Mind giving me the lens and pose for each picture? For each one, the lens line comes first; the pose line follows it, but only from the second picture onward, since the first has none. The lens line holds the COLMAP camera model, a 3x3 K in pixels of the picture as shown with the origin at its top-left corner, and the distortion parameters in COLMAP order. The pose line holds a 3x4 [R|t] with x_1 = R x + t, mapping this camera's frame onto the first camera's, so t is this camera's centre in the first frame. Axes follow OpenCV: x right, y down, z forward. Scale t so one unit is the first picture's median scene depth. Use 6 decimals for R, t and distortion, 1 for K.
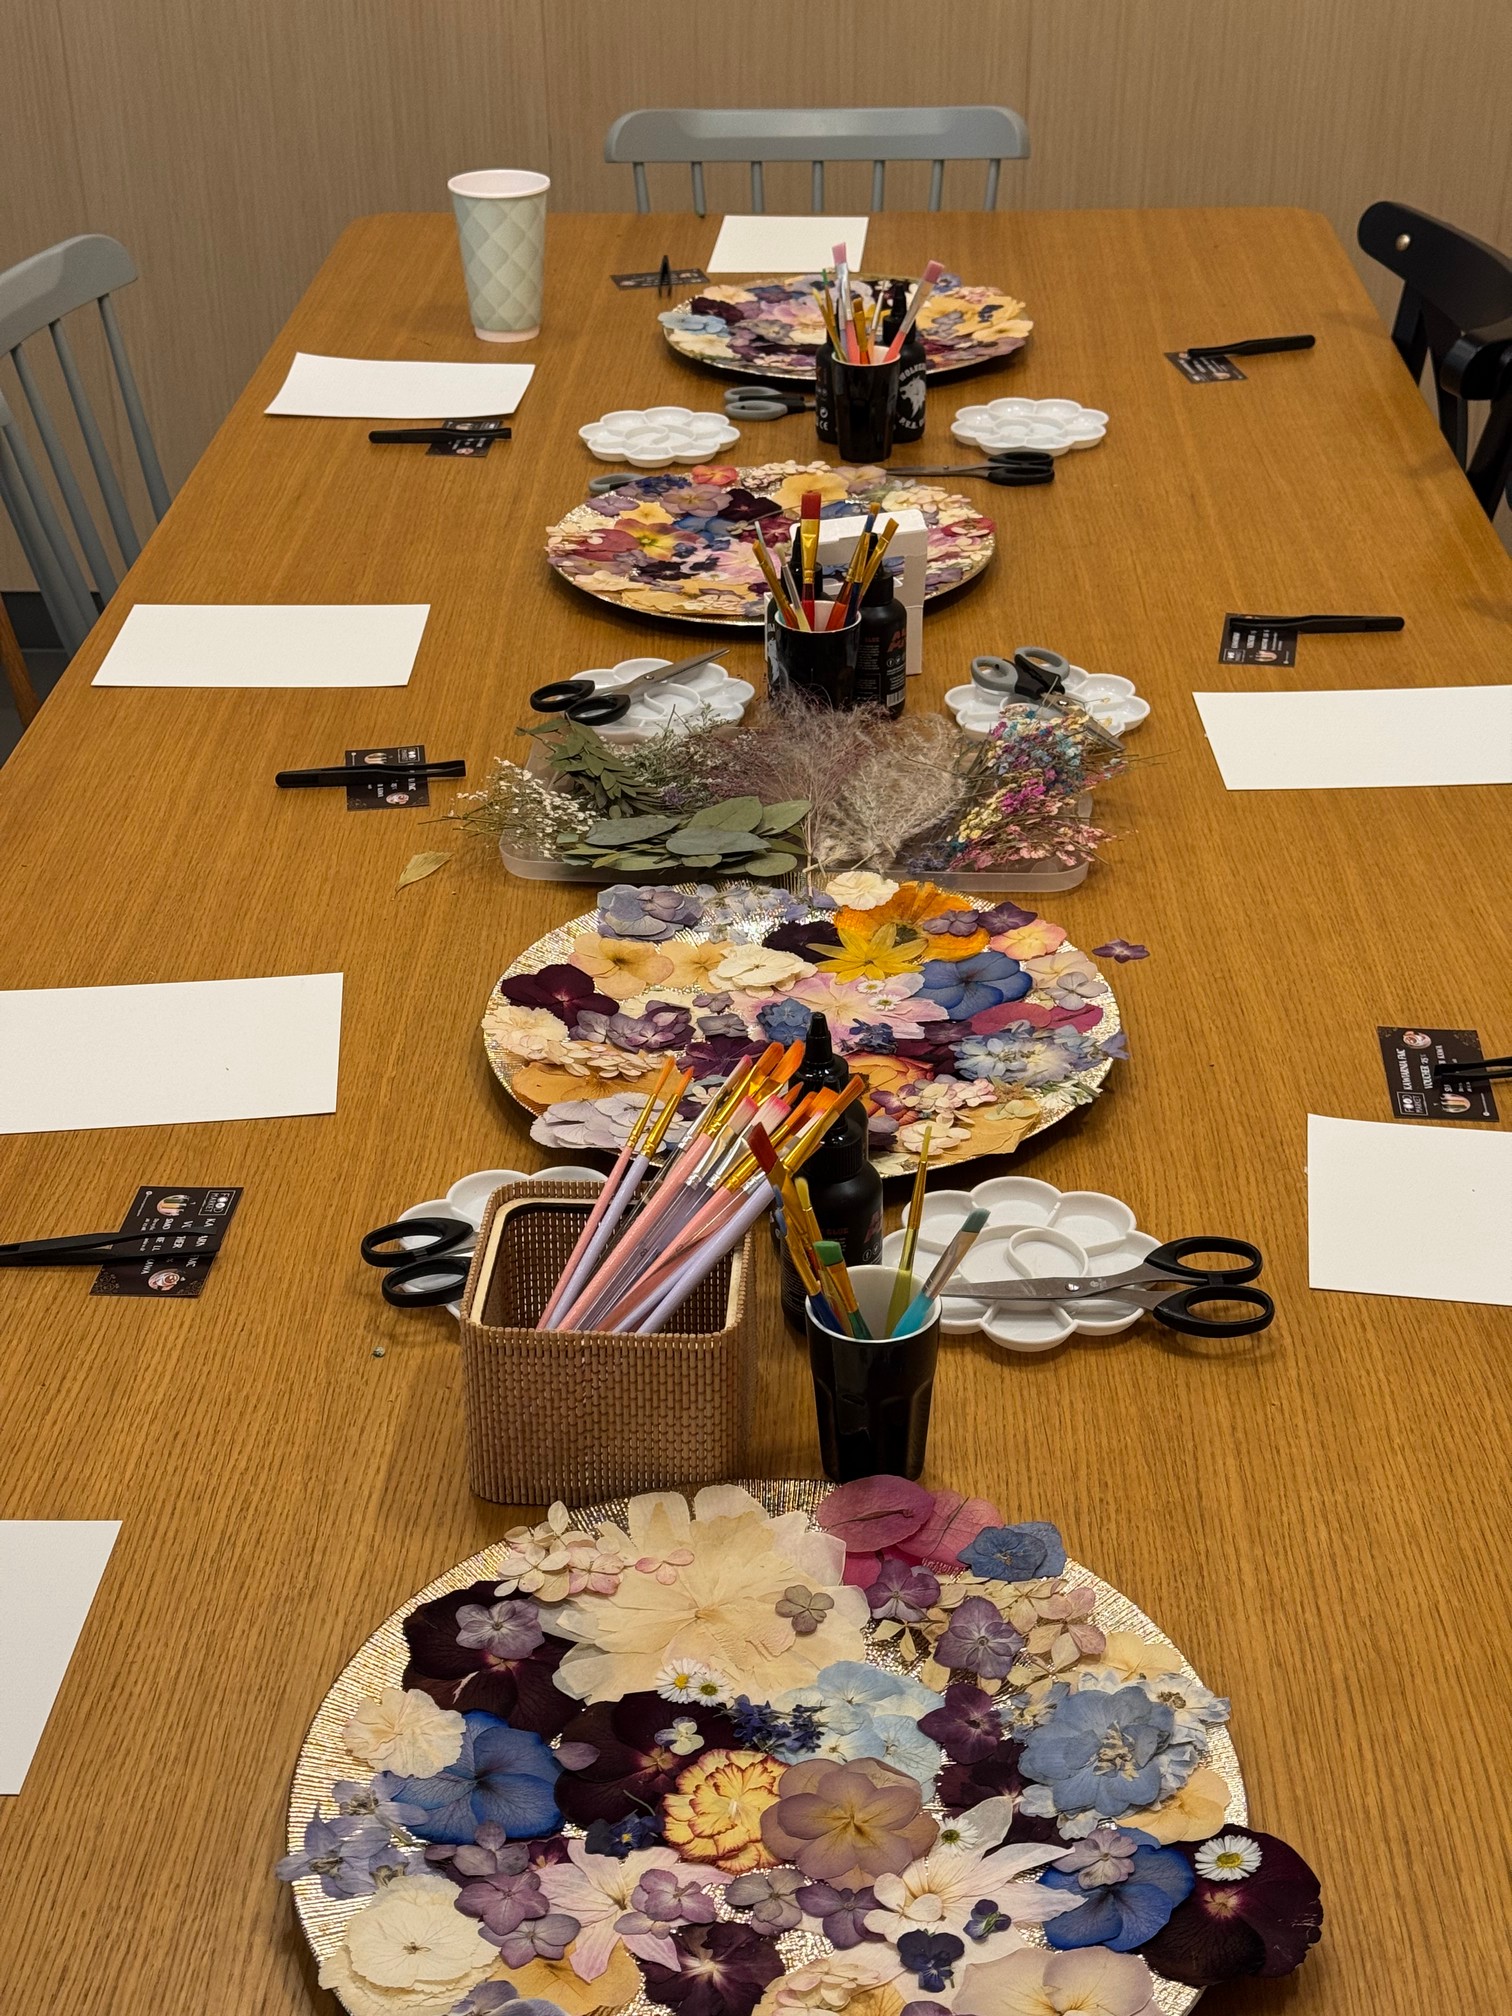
lens RADIAL K [[2817.5, 0, 750.3], [0, 2817.5, 1013.9], [0, 0, 1]] dist [-0.454654, 0.000000]
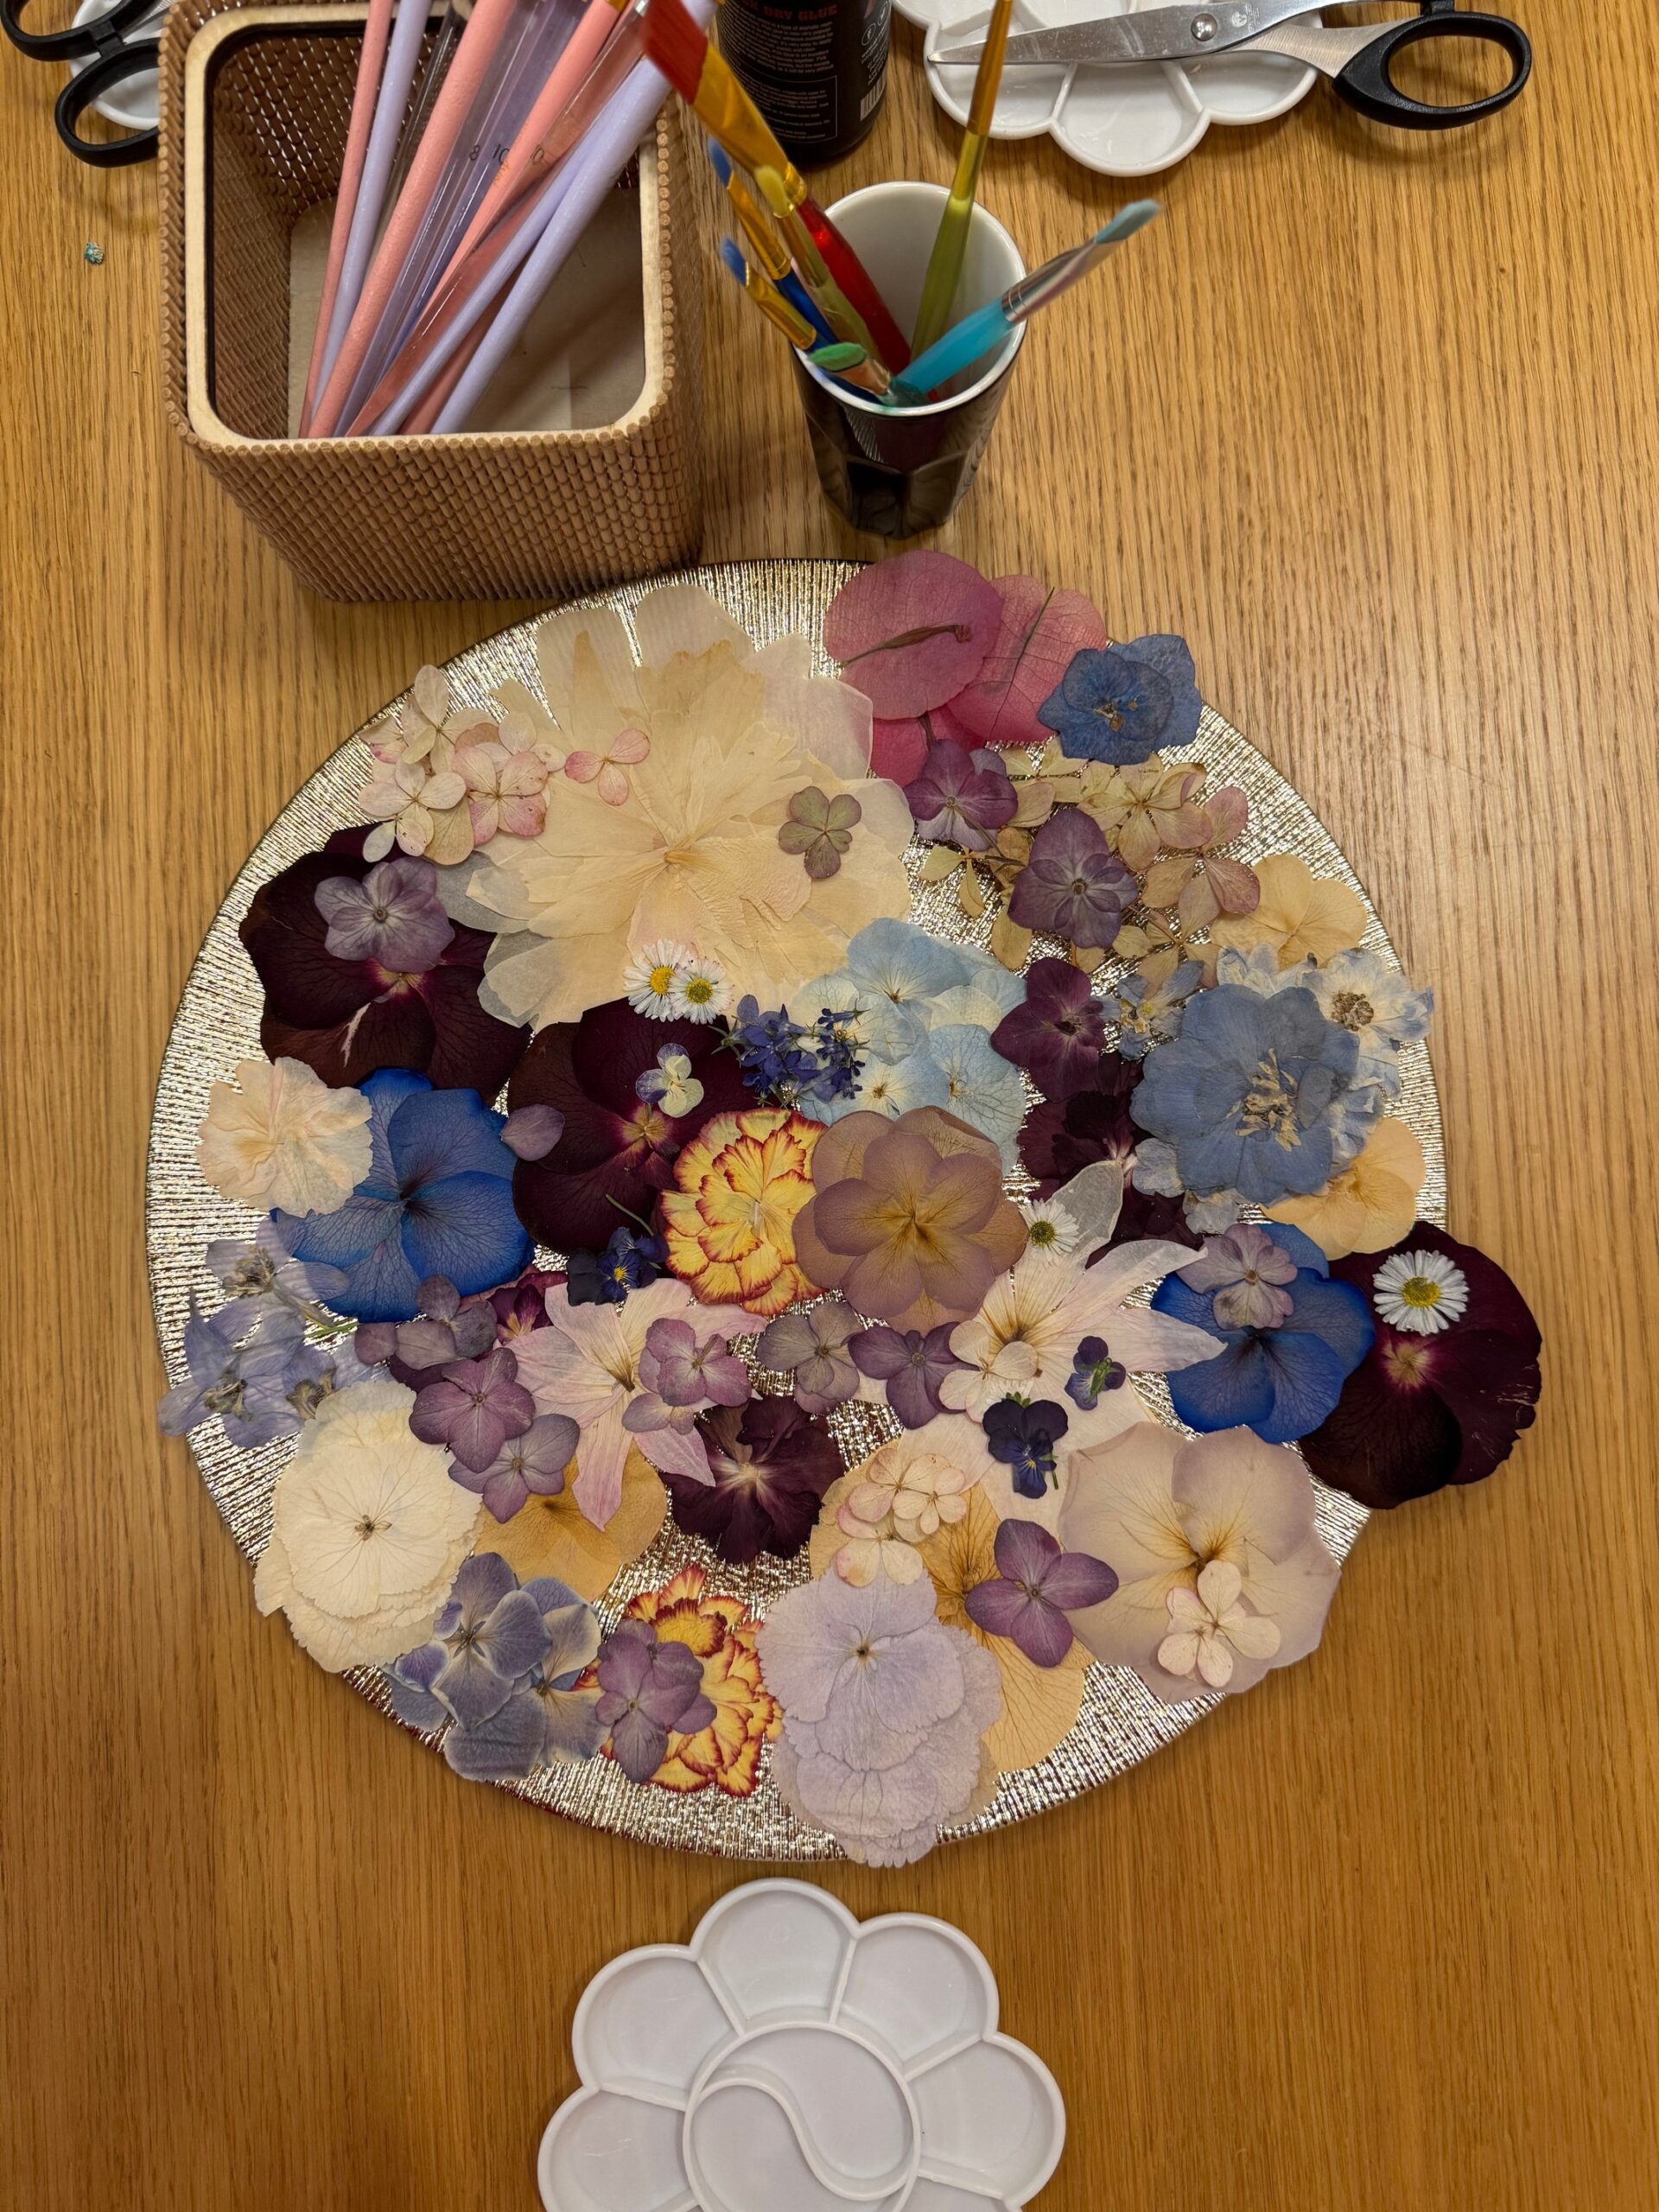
lens RADIAL K [[1582.3, 0, 859.2], [0, 1582.3, 1340.3], [0, 0, 1]] dist [0.033179, -0.044591]
pose [[0.995791, -0.089832, 0.018195, 0.011202], [0.031115, 0.518046, 0.854787, -0.061815], [-0.086213, -0.850623, 0.518660, 0.720522]]
